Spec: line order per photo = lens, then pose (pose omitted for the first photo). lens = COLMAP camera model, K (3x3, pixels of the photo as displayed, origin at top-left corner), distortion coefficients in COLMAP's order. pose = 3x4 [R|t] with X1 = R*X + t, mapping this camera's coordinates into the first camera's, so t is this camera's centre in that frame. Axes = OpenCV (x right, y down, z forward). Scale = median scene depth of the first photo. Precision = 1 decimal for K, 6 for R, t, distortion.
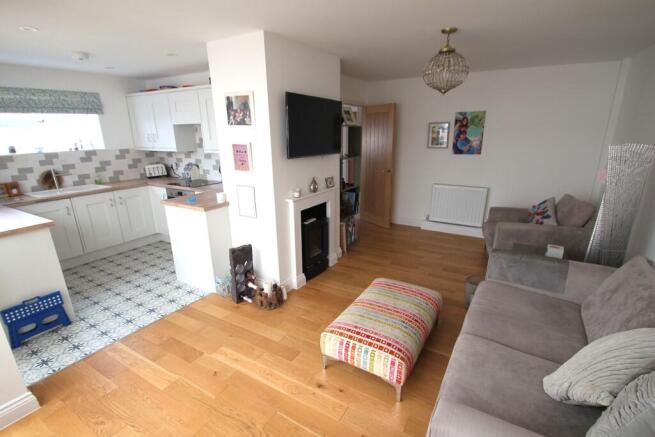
lens RADIAL K [[303.9, 0, 327.0], [0, 303.9, 230.5], [0, 0, 1]] dist [-0.003253, -0.013506]
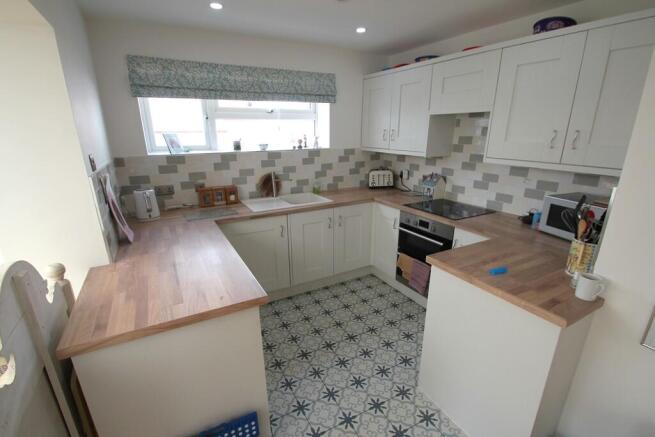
lens RADIAL K [[303.9, 0, 327.0], [0, 303.9, 230.5], [0, 0, 1]] dist [-0.003253, -0.013506]
pose [[0.854237, 0.164548, -0.493156, -0.328369], [-0.159671, 0.985782, 0.052339, -0.103906], [0.494756, 0.034032, 0.868365, 0.333019]]
